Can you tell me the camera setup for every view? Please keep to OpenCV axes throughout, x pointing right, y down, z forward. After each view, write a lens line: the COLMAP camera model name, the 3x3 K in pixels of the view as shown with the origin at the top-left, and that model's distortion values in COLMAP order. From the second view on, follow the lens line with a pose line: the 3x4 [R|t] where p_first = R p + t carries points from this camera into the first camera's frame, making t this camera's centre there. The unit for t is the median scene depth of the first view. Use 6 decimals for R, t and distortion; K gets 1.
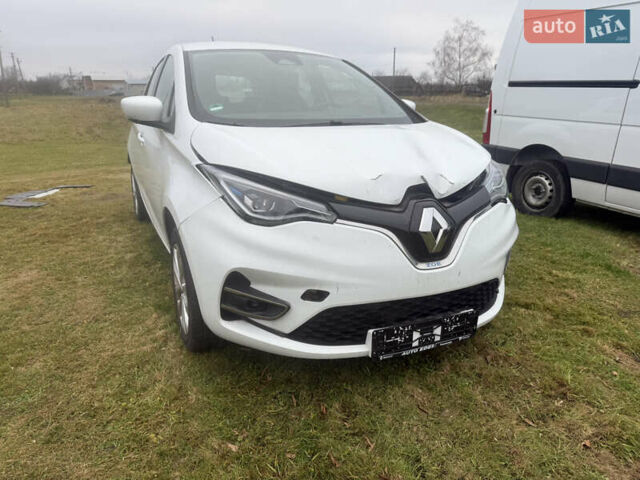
lens RADIAL K [[461.4, 0, 308.5], [0, 461.4, 233.3], [0, 0, 1]] dist [0.047623, -0.040466]
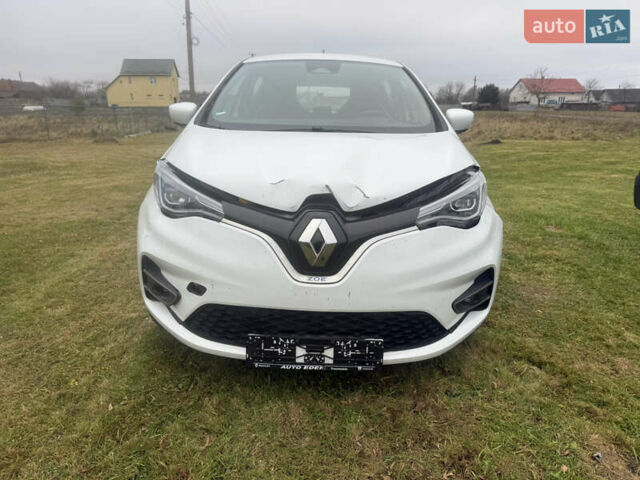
lens RADIAL K [[461.4, 0, 316.8], [0, 461.4, 239.2], [0, 0, 1]] dist [0.047623, -0.040466]
pose [[0.905265, 0.128477, -0.404956, 0.609371], [-0.135361, 0.990727, 0.011724, -0.023028], [0.402707, 0.044202, 0.914261, 0.134794]]
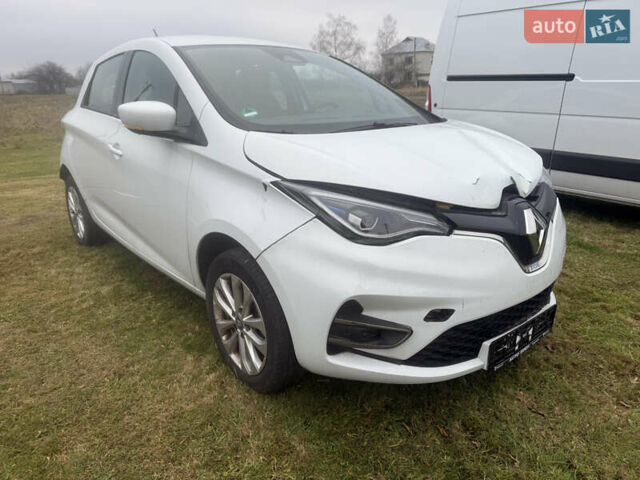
lens RADIAL K [[461.4, 0, 316.1], [0, 461.4, 239.4], [0, 0, 1]] dist [0.047623, -0.040466]
pose [[0.962818, -0.101978, 0.250163, -0.401592], [0.096109, 0.994734, 0.035601, -0.066321], [-0.252476, -0.010234, 0.967549, 0.151273]]
